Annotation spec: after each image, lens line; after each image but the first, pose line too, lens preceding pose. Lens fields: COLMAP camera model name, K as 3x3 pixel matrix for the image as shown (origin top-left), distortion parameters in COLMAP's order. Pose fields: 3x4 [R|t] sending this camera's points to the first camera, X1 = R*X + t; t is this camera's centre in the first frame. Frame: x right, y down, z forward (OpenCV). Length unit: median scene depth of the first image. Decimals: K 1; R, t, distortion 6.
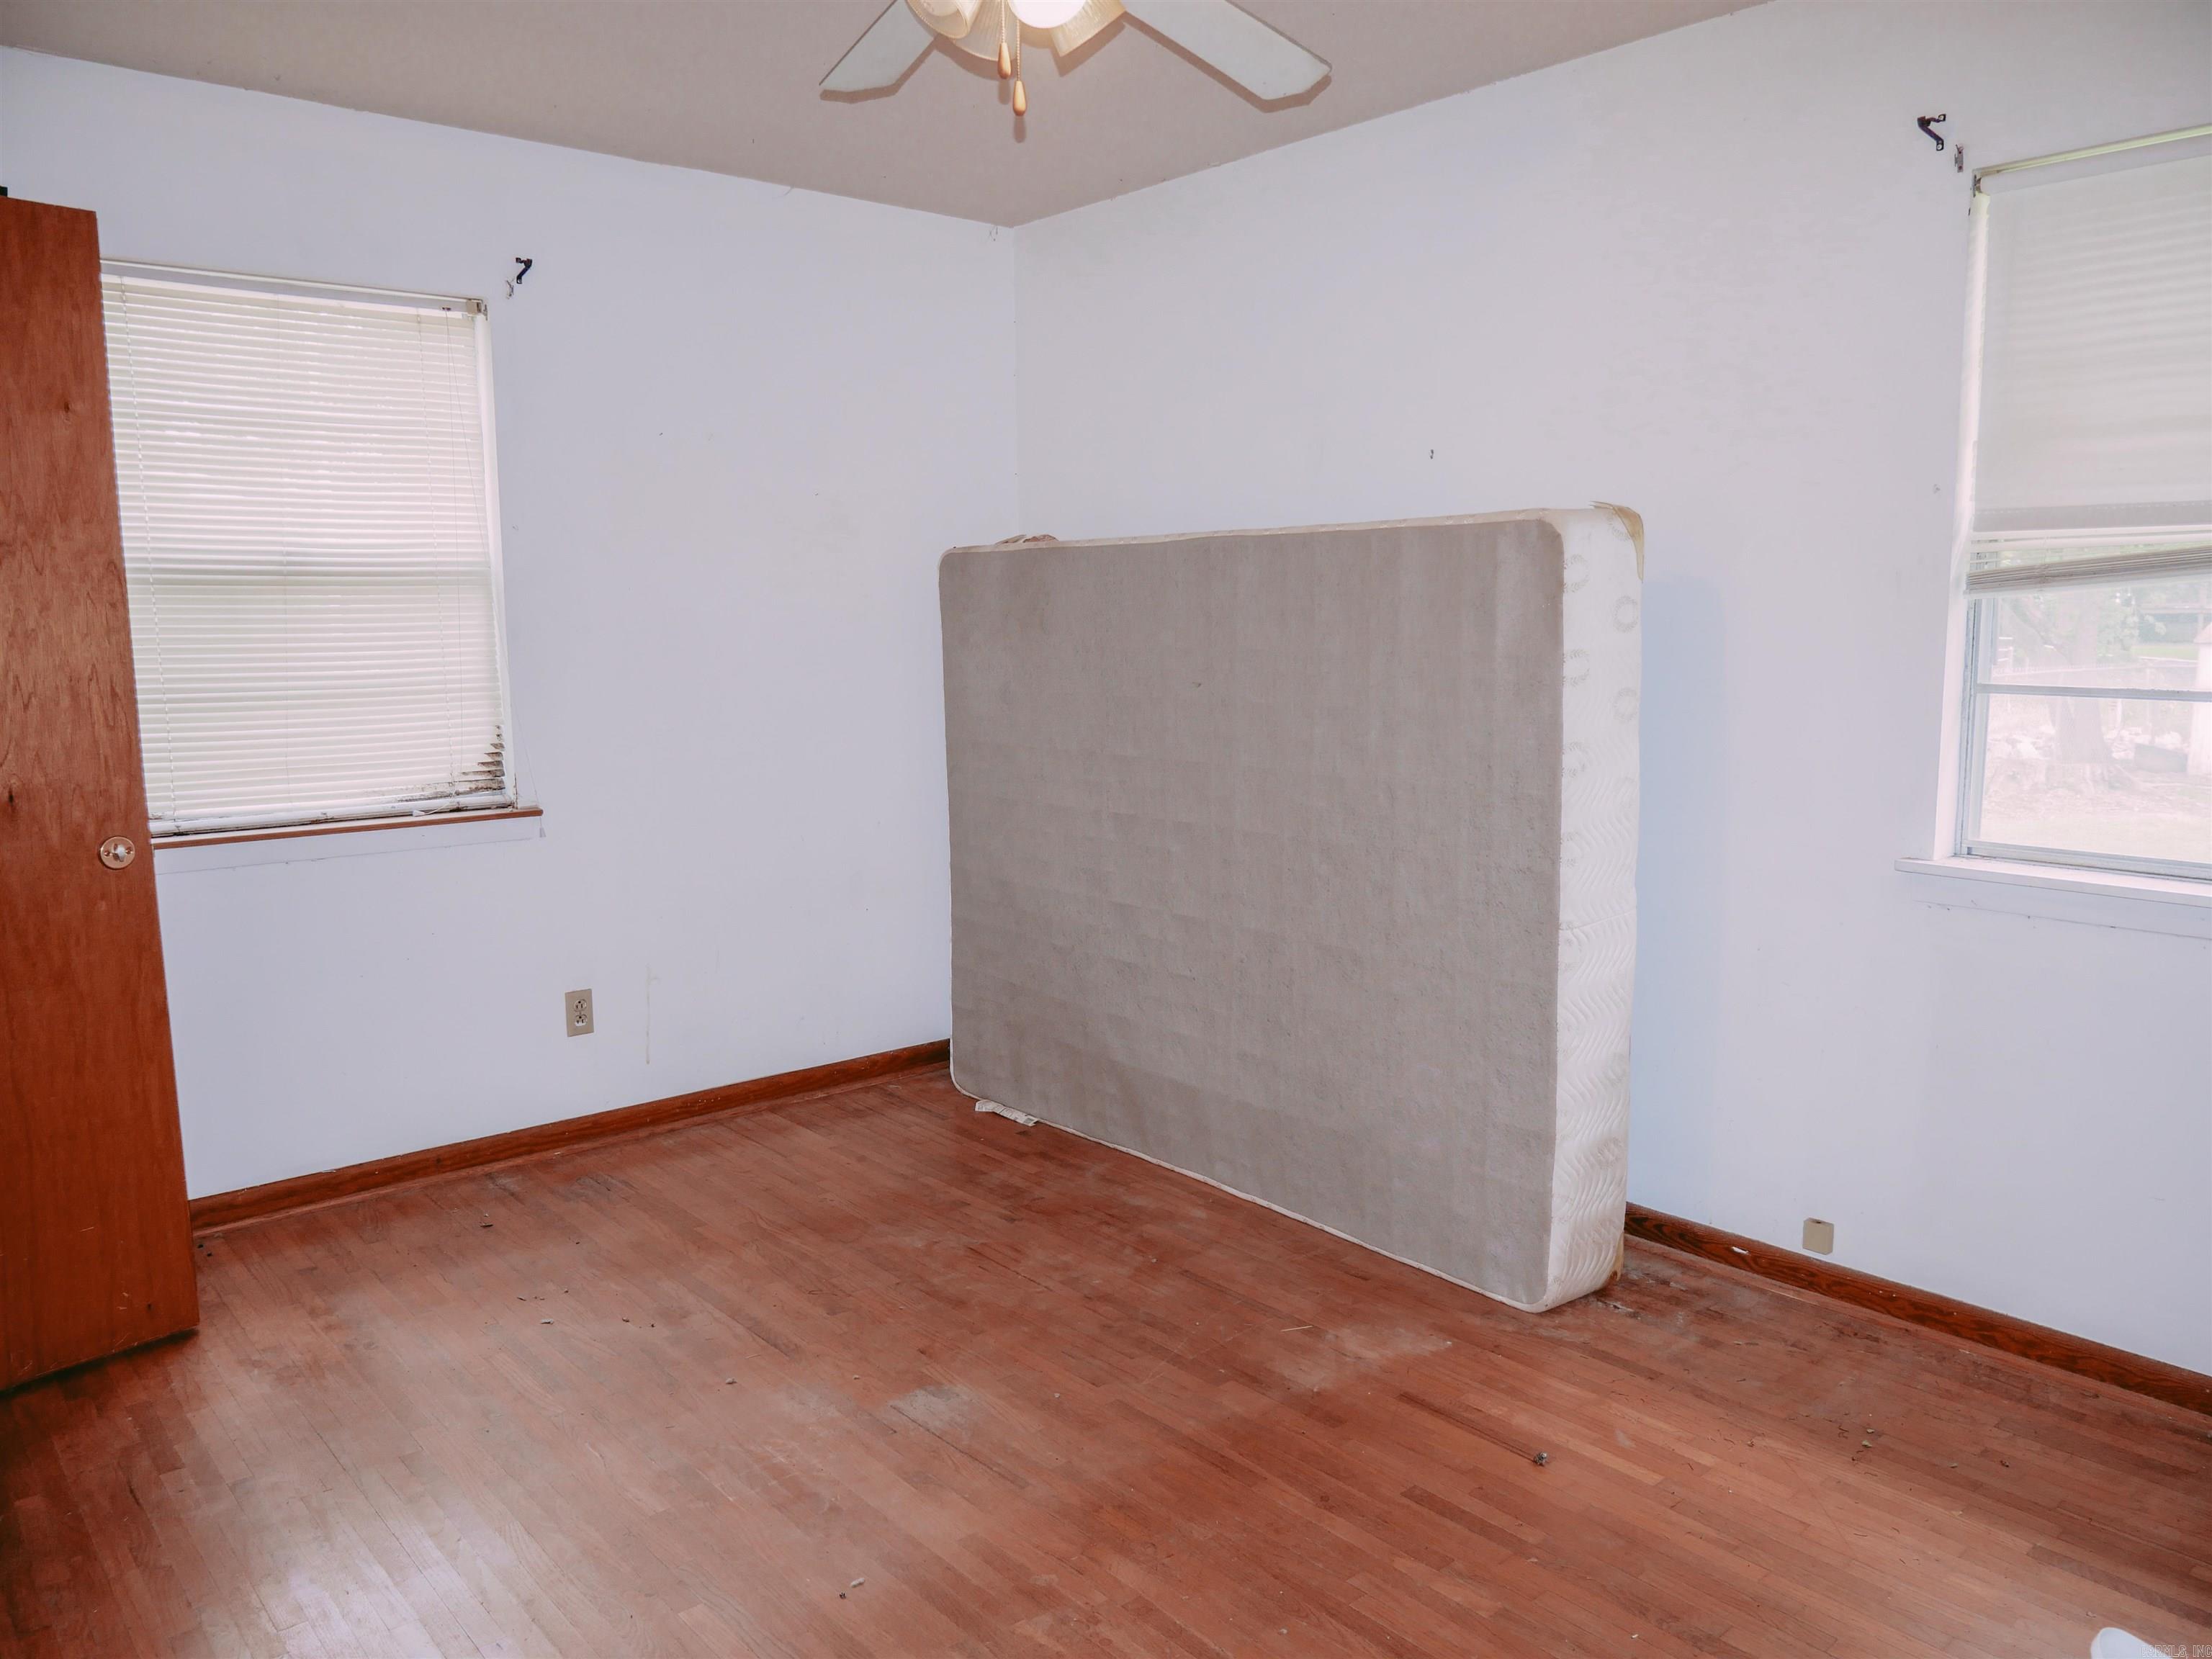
lens RADIAL K [[1602.8, 0, 1109.9], [0, 1602.8, 828.3], [0, 0, 1]] dist [-0.045763, 0.020580]
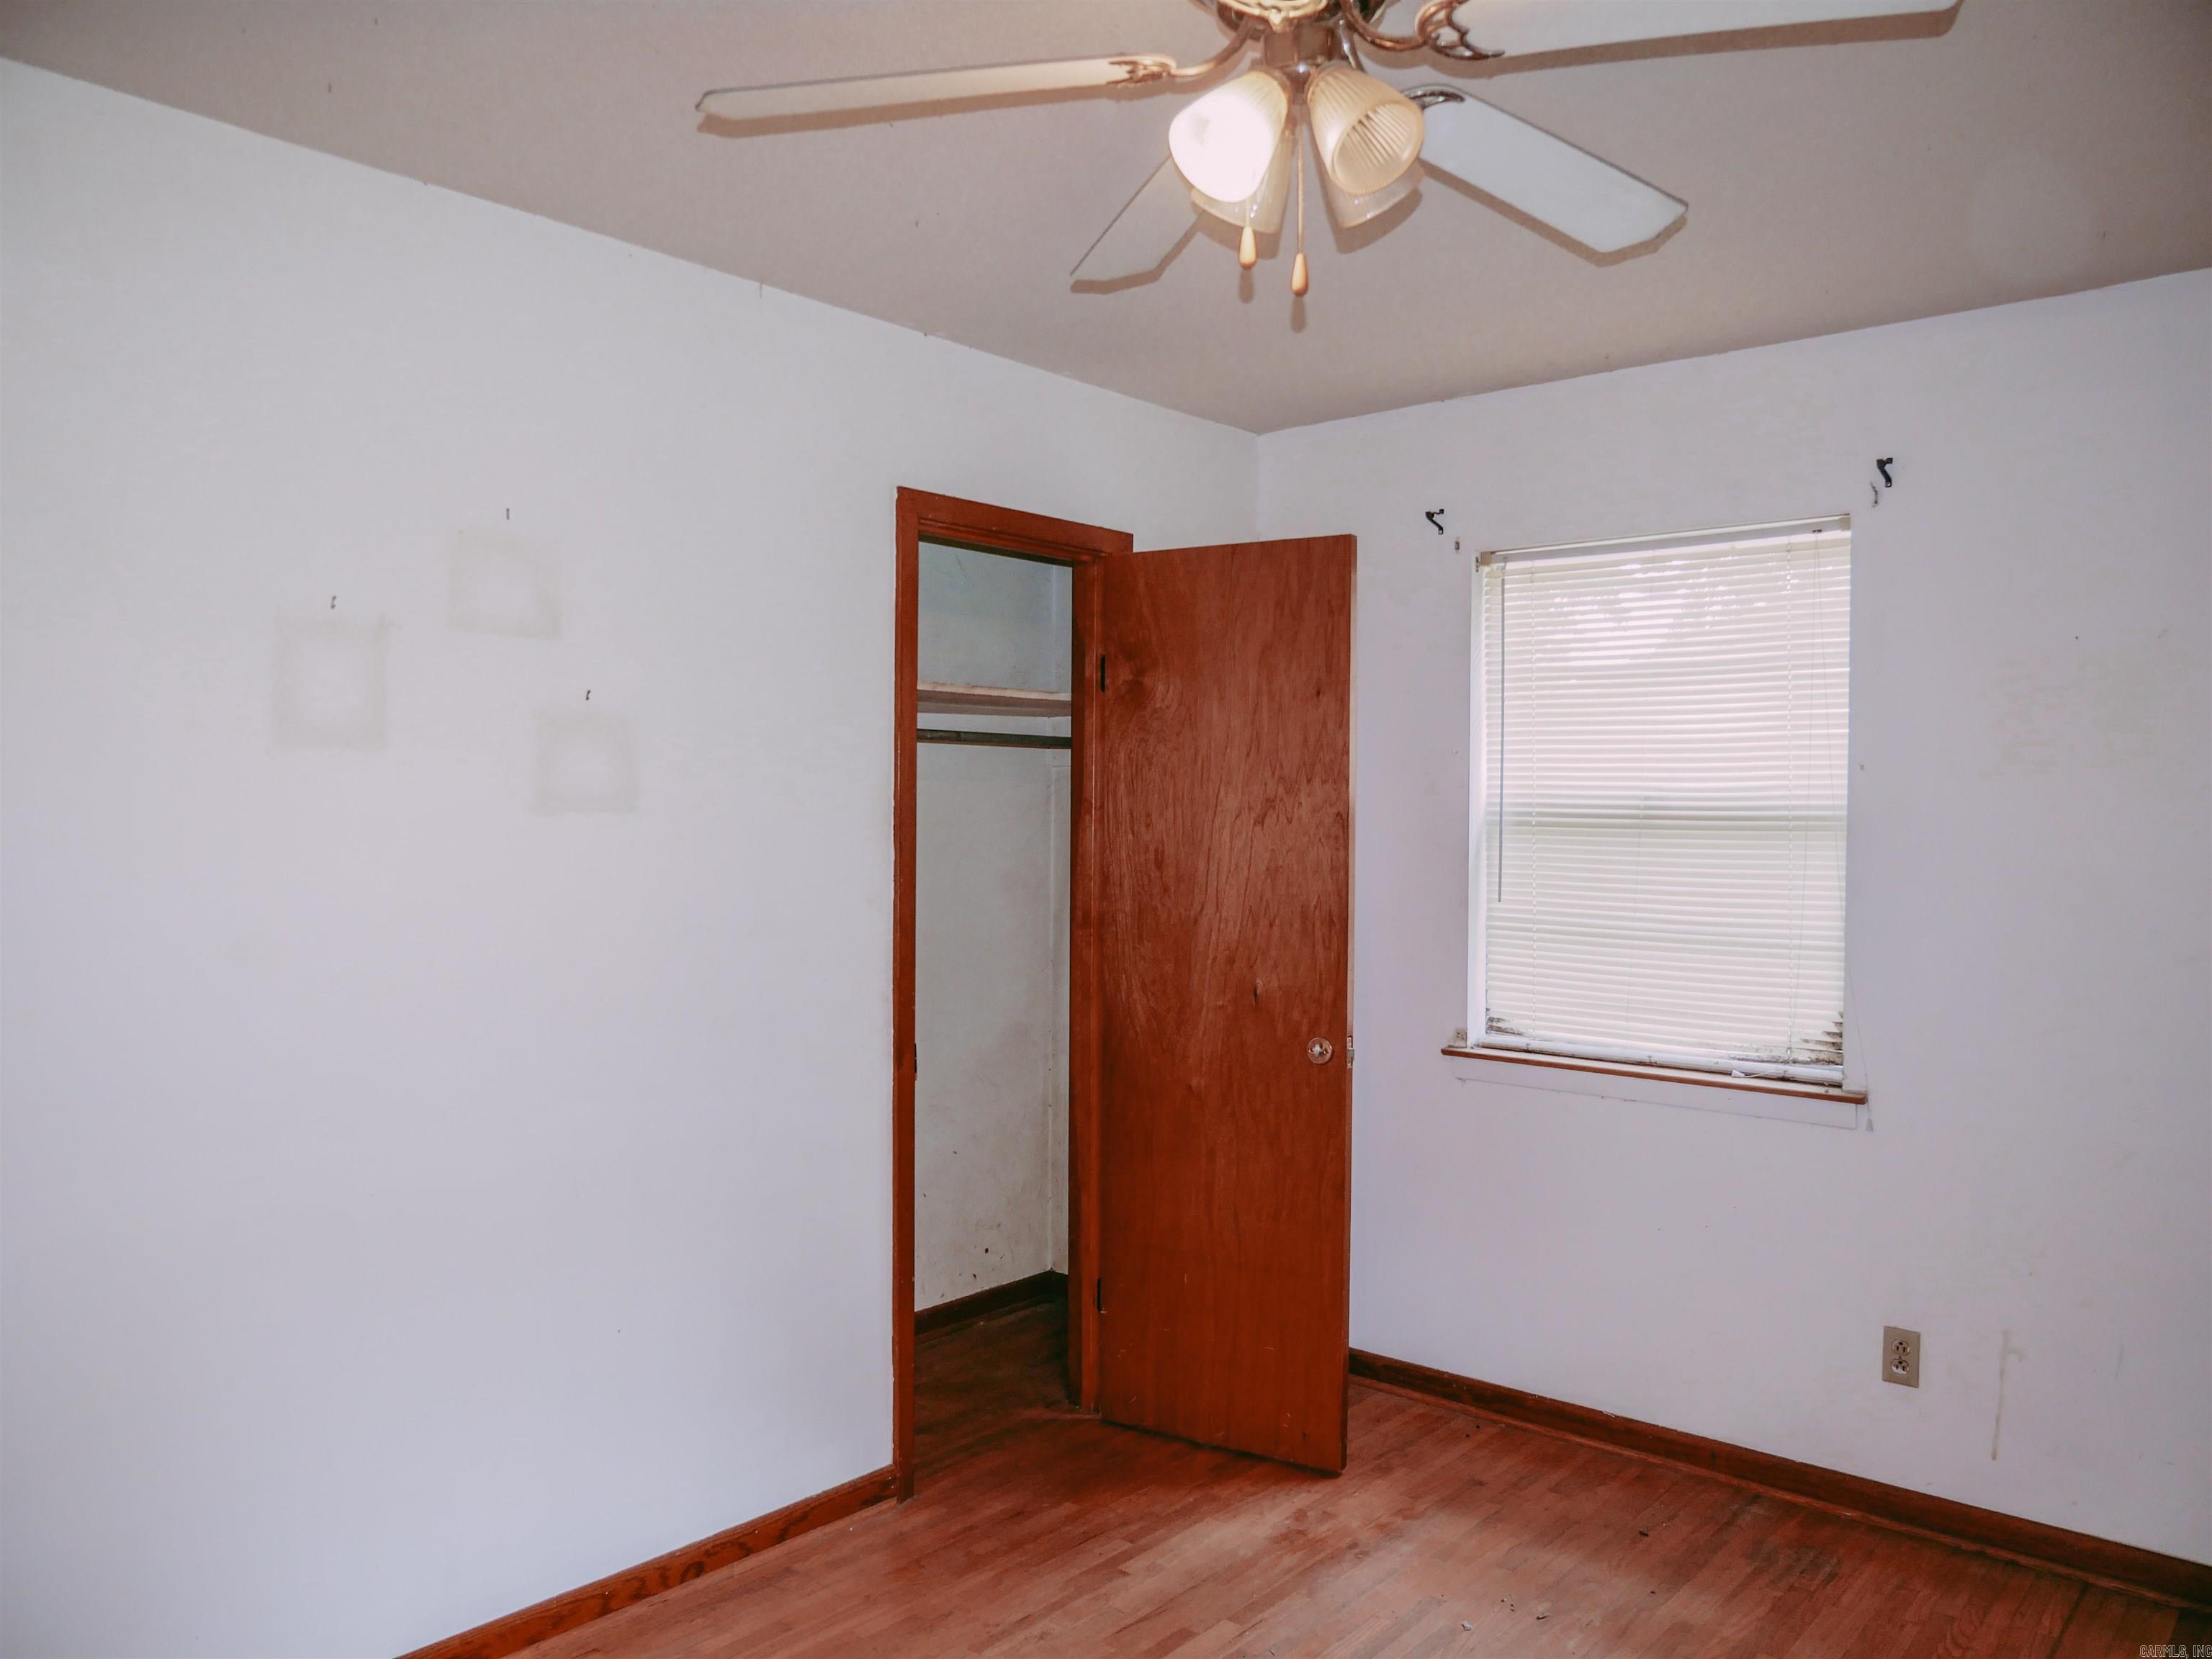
lens RADIAL K [[1602.8, 0, 1108.2], [0, 1602.8, 829.5], [0, 0, 1]] dist [-0.045763, 0.020580]
pose [[0.143528, 0.022331, -0.989394, 0.449513], [-0.141819, 0.989891, 0.001769, -0.105887], [0.979432, 0.140061, 0.145244, 0.512920]]
